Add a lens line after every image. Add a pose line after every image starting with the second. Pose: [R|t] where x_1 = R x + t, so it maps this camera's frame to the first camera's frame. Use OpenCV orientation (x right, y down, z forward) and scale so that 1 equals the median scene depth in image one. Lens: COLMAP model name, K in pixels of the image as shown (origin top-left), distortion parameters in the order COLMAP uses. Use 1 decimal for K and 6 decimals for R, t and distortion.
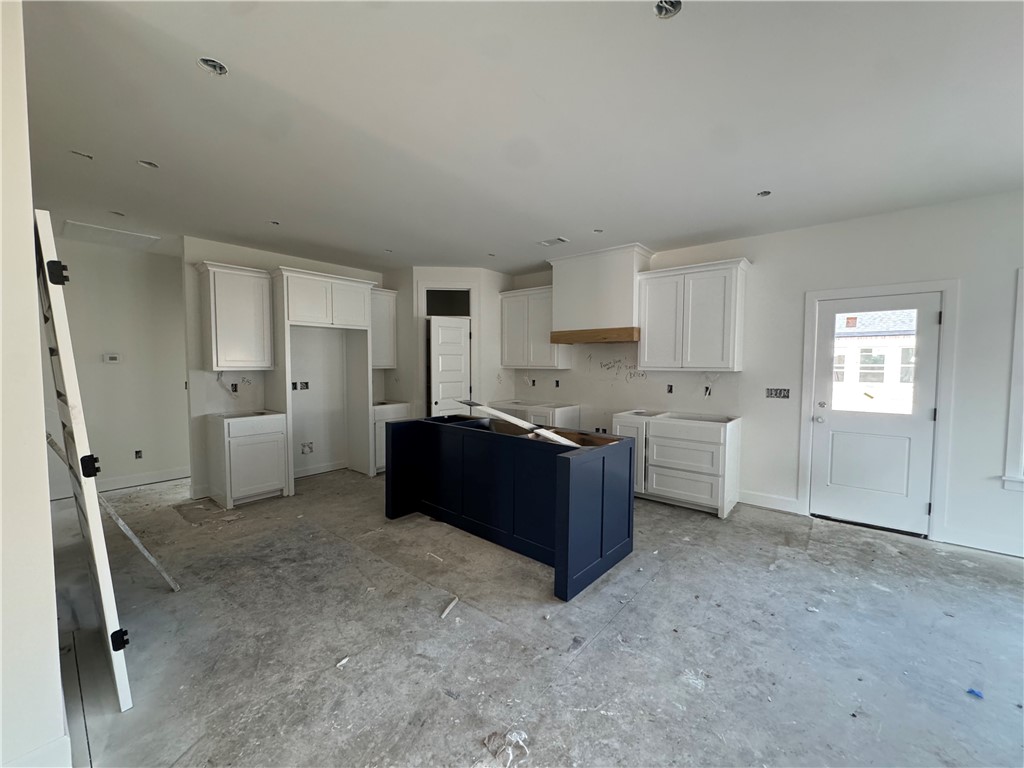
lens RADIAL K [[406.4, 0, 514.8], [0, 406.4, 384.2], [0, 0, 1]] dist [-0.002361, -0.000080]
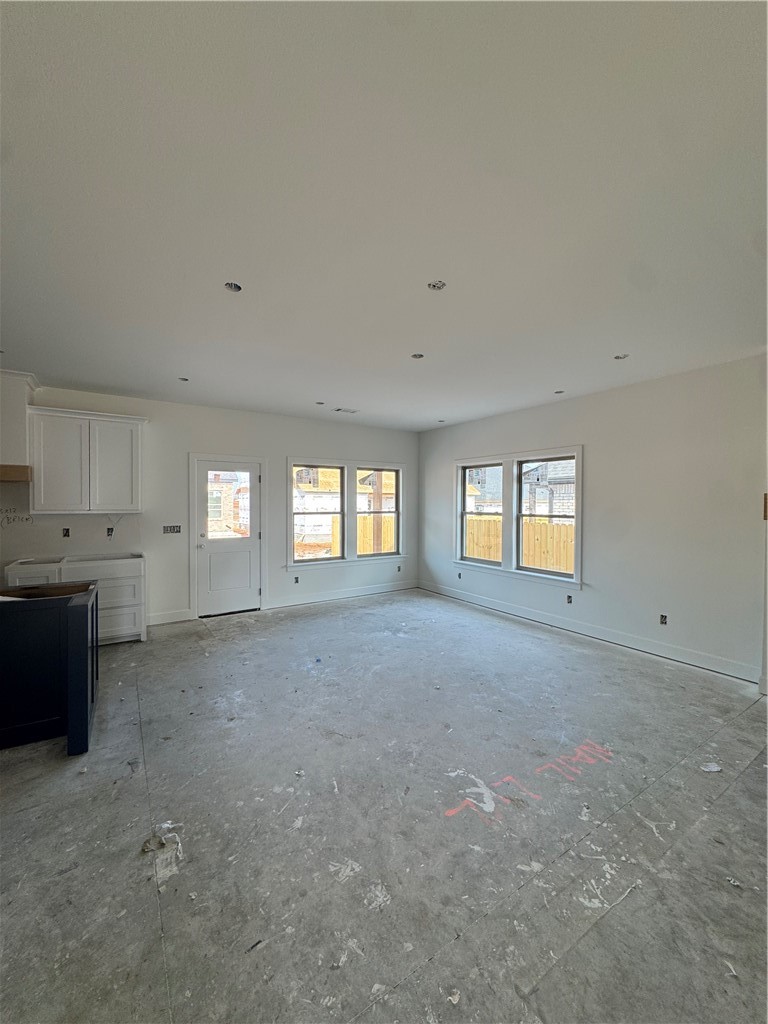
lens RADIAL K [[406.4, 0, 385.4], [0, 406.4, 510.9], [0, 0, 1]] dist [-0.002361, -0.000080]
pose [[0.287833, -0.019202, 0.957488, -0.450805], [0.045148, 0.998959, 0.006462, -0.016154], [-0.956616, 0.041369, 0.288401, 0.001265]]
